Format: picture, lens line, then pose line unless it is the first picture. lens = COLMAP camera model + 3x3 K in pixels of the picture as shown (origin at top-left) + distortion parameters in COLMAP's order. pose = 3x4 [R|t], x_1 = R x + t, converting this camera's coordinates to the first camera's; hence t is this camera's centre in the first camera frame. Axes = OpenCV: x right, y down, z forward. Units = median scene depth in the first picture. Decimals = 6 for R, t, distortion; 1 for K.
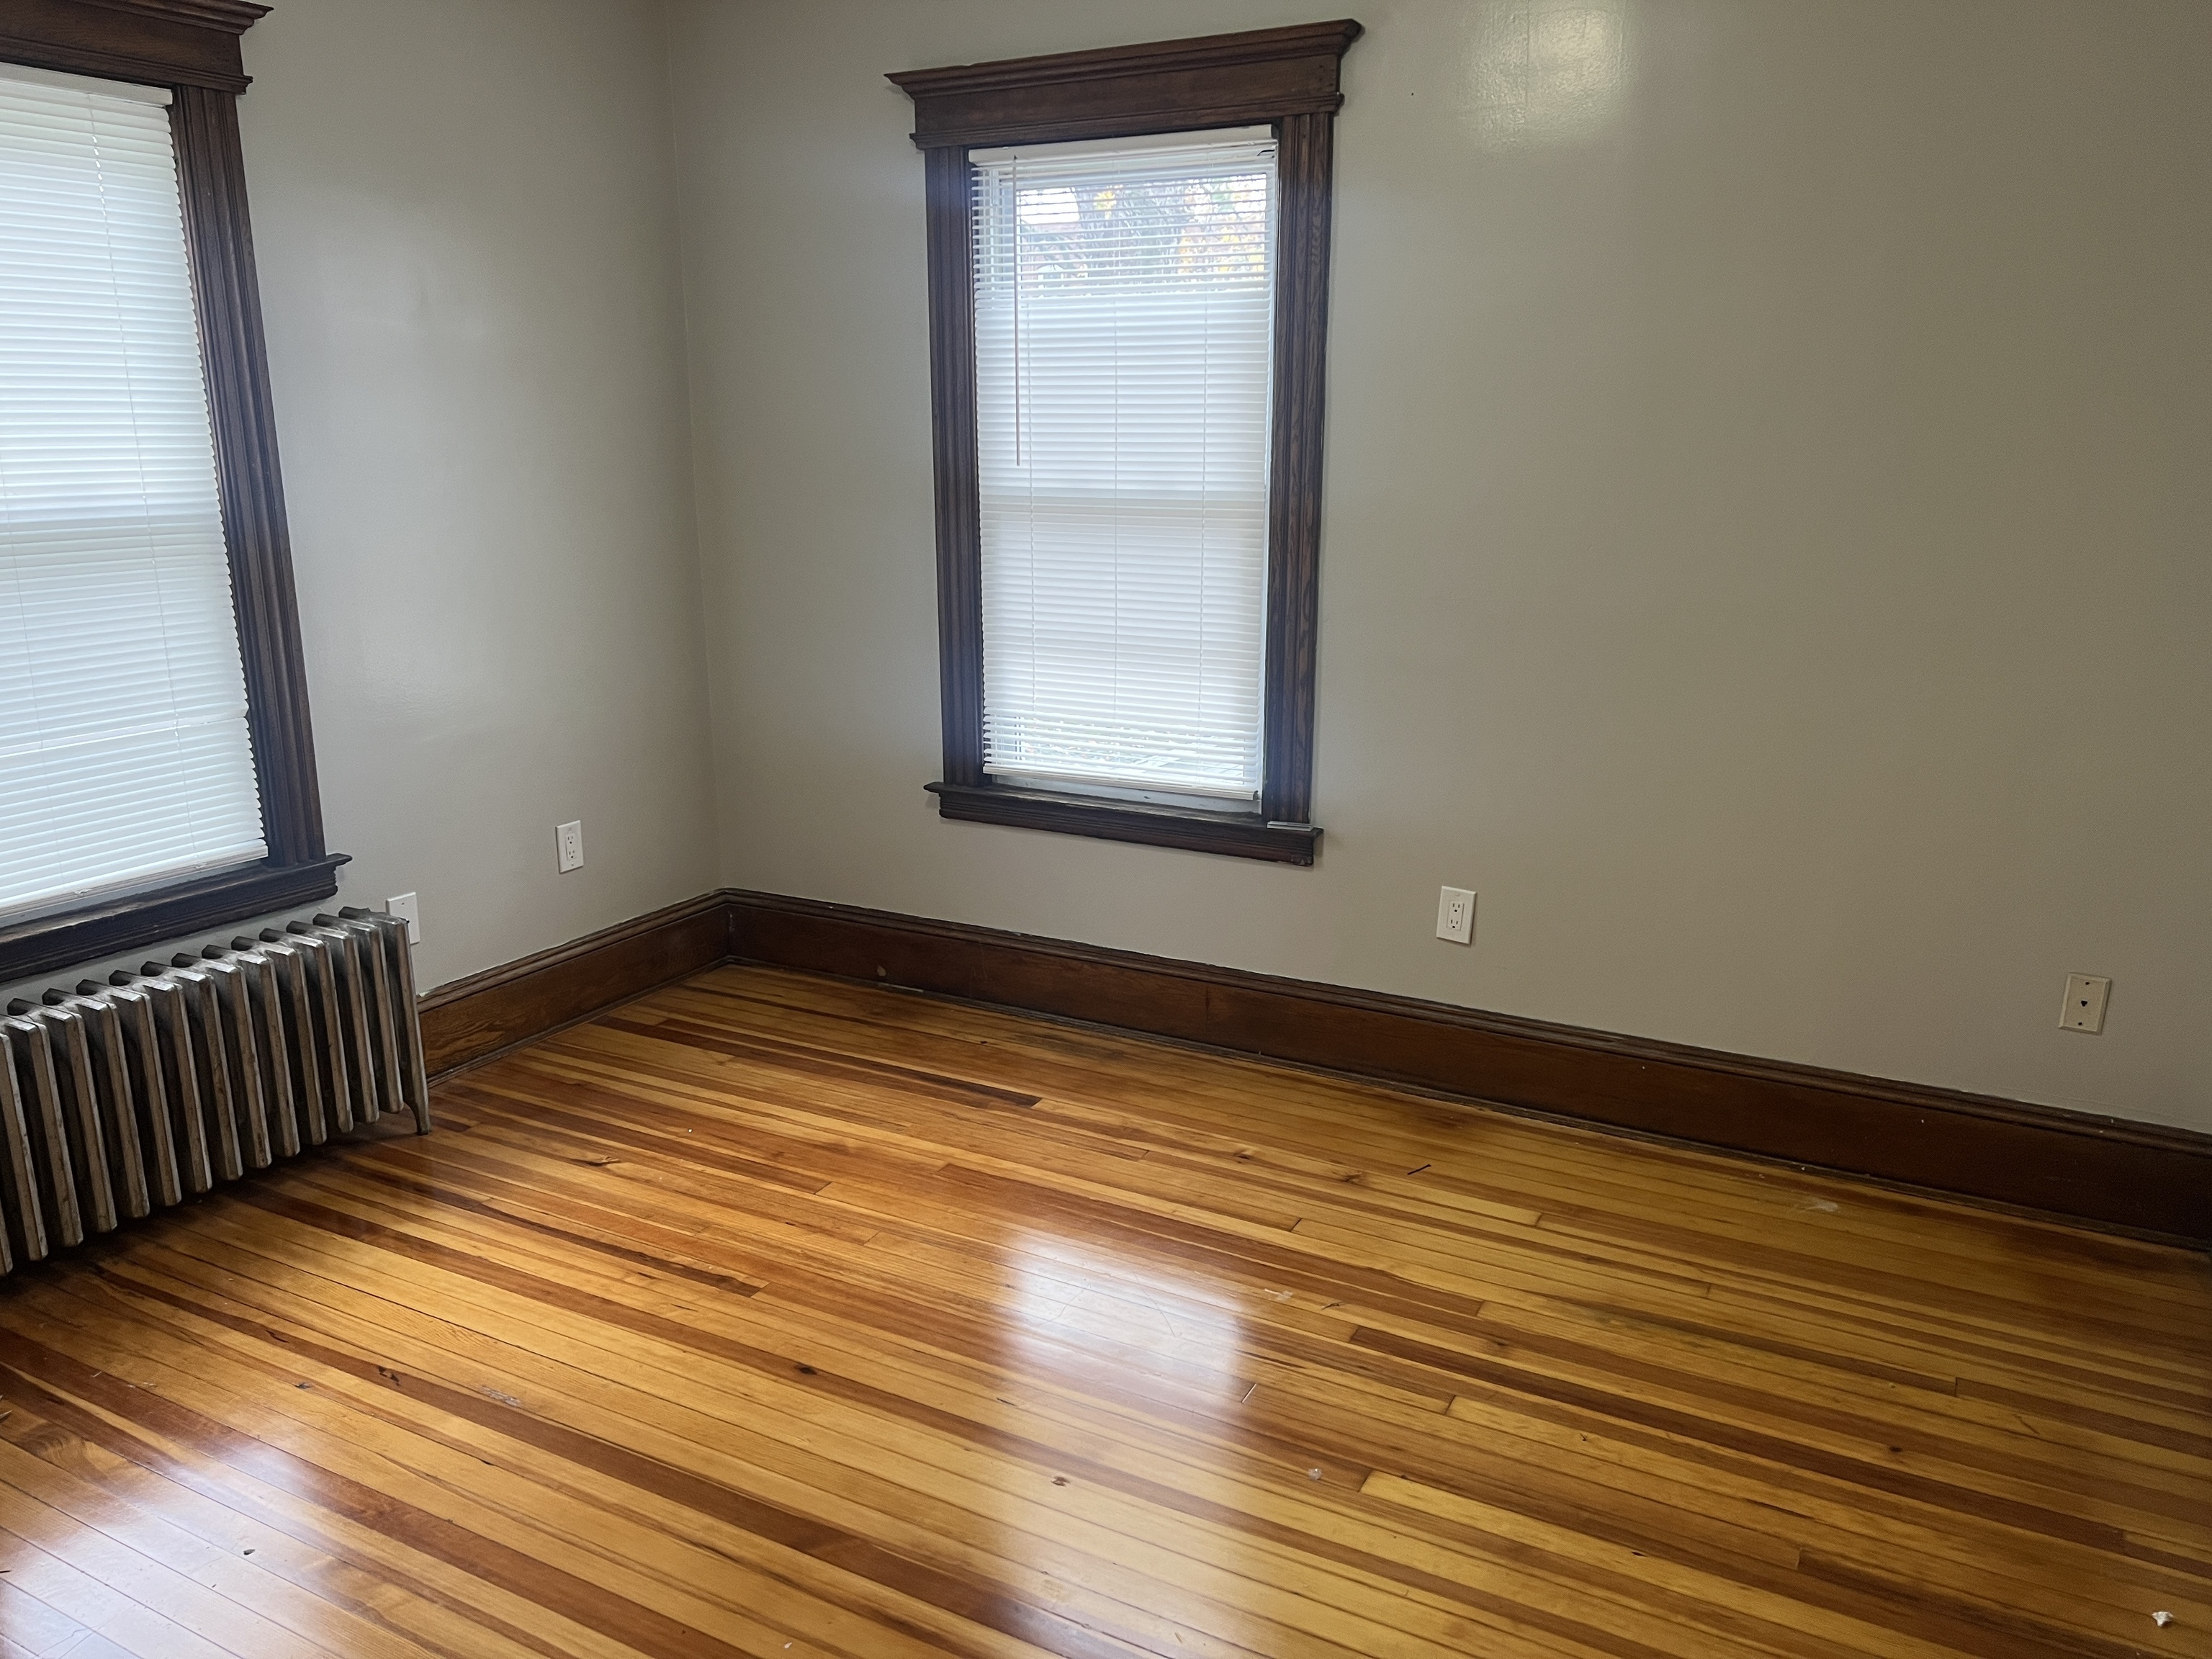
lens RADIAL K [[1663.4, 0, 1098.4], [0, 1663.4, 841.1], [0, 0, 1]] dist [0.080963, -0.062889]
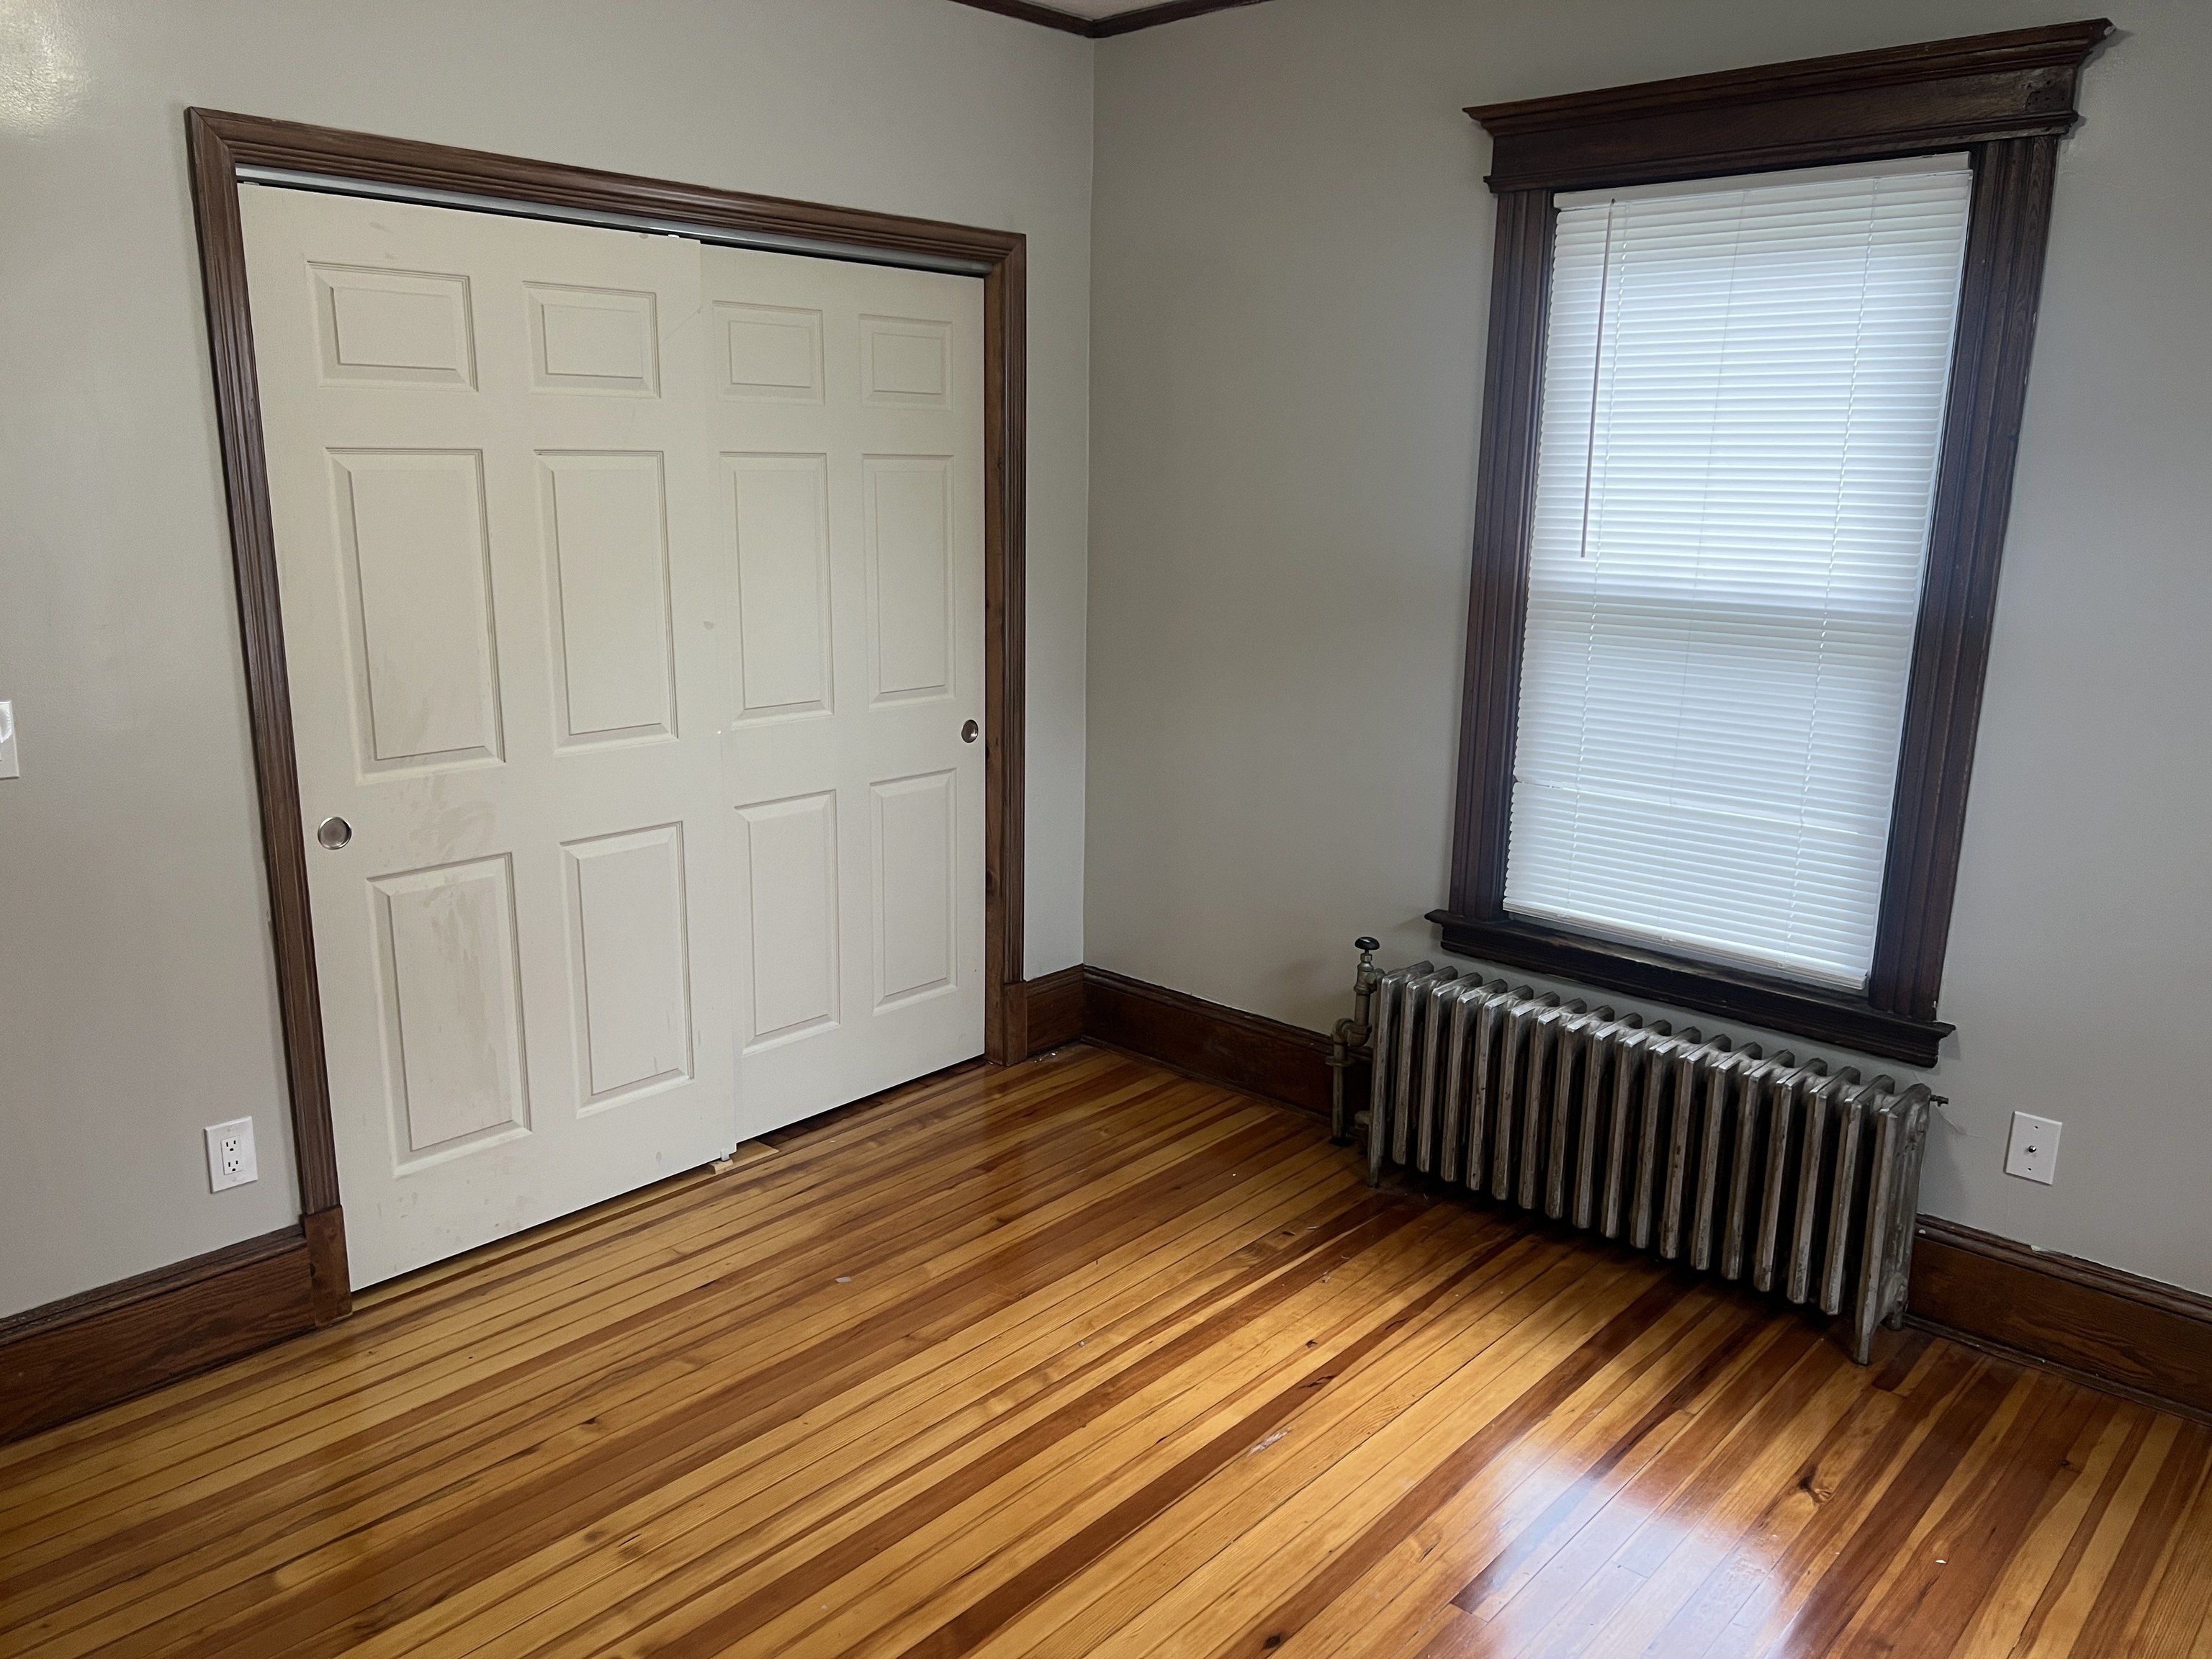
lens RADIAL K [[1732.5, 0, 1096.4], [0, 1732.5, 854.1], [0, 0, 1]] dist [0.198799, -0.234749]
pose [[-0.205100, 0.247160, -0.947019, 0.533721], [-0.251456, 0.921804, 0.295038, -0.263962], [0.945888, 0.298646, -0.126912, 0.792009]]
